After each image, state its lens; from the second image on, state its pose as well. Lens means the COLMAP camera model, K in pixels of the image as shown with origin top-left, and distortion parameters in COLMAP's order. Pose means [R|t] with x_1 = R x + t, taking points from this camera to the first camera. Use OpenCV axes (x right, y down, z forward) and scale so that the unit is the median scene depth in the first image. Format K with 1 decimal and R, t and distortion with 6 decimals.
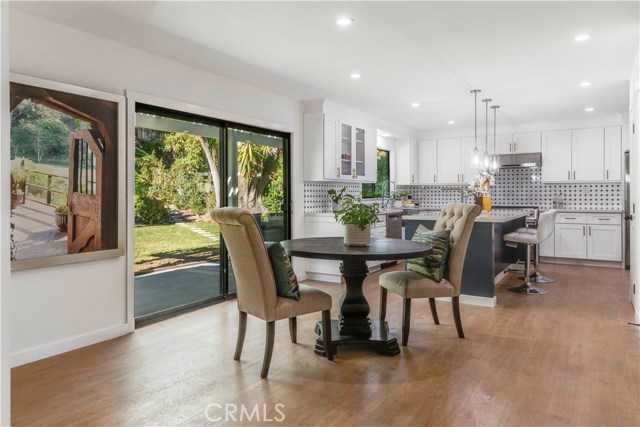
lens RADIAL K [[449.6, 0, 312.6], [0, 449.6, 196.3], [0, 0, 1]] dist [0.002785, -0.005108]
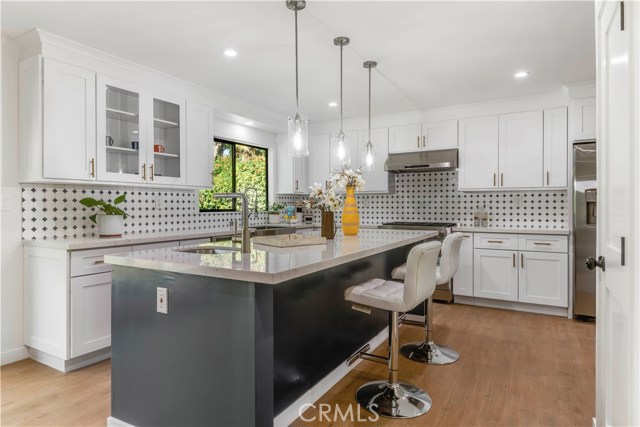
lens RADIAL K [[391.8, 0, 316.8], [0, 391.8, 208.0], [0, 0, 1]] dist [0.003887, -0.001335]
pose [[0.998853, 0.001981, 0.047837, 0.263080], [-0.002133, 0.999993, 0.003137, -0.003833], [-0.047831, -0.003236, 0.998850, 0.400576]]
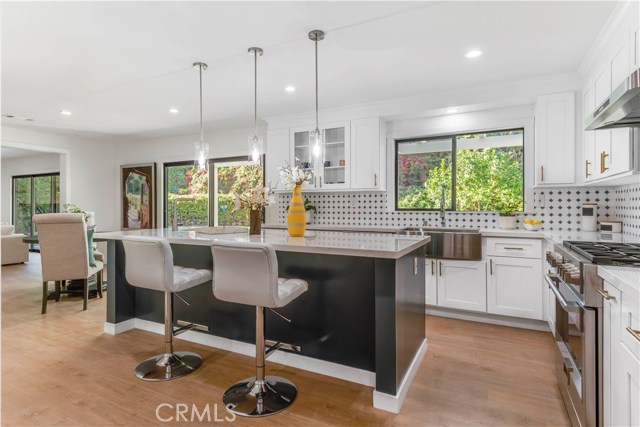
lens RADIAL K [[345.5, 0, 316.4], [0, 345.5, 207.9], [0, 0, 1]] dist [0.006587, -0.001830]
pose [[0.079525, 0.012734, -0.996752, 0.692901], [-0.000498, 0.999919, 0.012735, -0.007674], [0.996833, -0.000517, 0.079525, 0.836164]]
